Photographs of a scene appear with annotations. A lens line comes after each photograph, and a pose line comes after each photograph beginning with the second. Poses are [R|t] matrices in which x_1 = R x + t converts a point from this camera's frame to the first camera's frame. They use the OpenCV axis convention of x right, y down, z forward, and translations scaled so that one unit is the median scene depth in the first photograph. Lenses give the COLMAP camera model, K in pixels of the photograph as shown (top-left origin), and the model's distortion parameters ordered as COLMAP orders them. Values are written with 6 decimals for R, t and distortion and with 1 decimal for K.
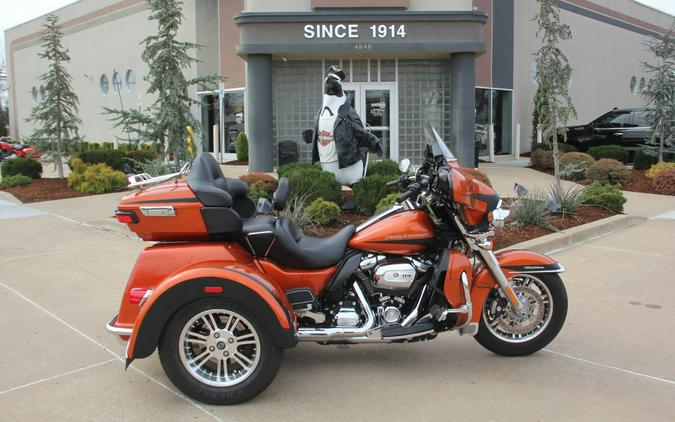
lens RADIAL K [[589.3, 0, 340.1], [0, 589.3, 198.2], [0, 0, 1]] dist [-0.103173, 0.095750]
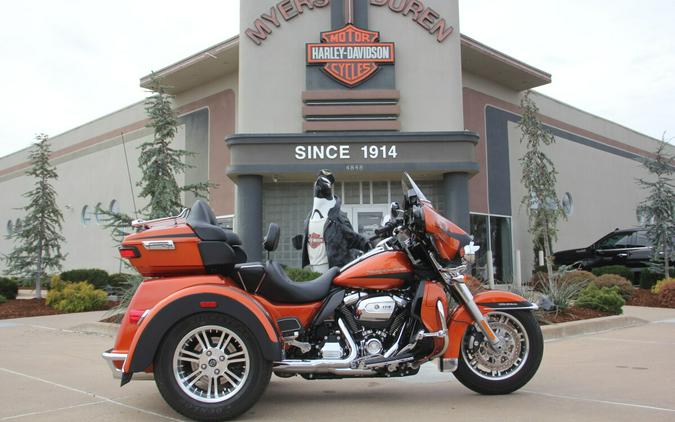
lens RADIAL K [[631.7, 0, 337.5], [0, 631.7, 211.0], [0, 0, 1]] dist [-0.042528, 0.029300]
pose [[0.999975, -0.003738, 0.005987, 0.006550], [0.004928, 0.977048, -0.212963, 0.080680], [-0.005054, 0.212987, 0.977042, -0.065290]]
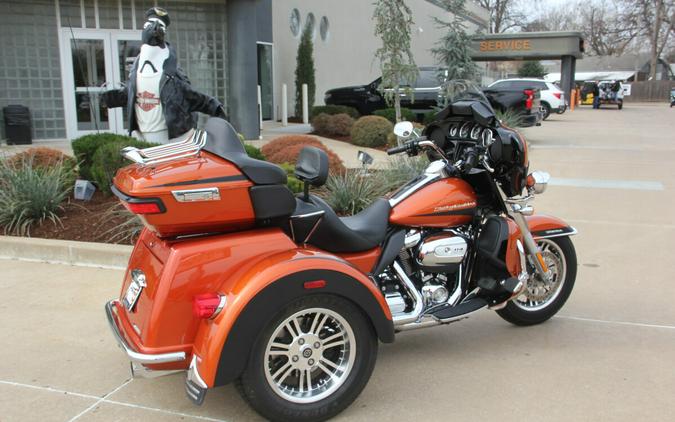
lens RADIAL K [[703.6, 0, 333.7], [0, 703.6, 220.2], [0, 0, 1]] dist [-0.059333, 0.237619]
pose [[0.909958, -0.072134, 0.408379, -0.198870], [0.045342, 0.996158, 0.074925, -0.001995], [-0.412215, -0.049662, 0.909732, 0.033848]]
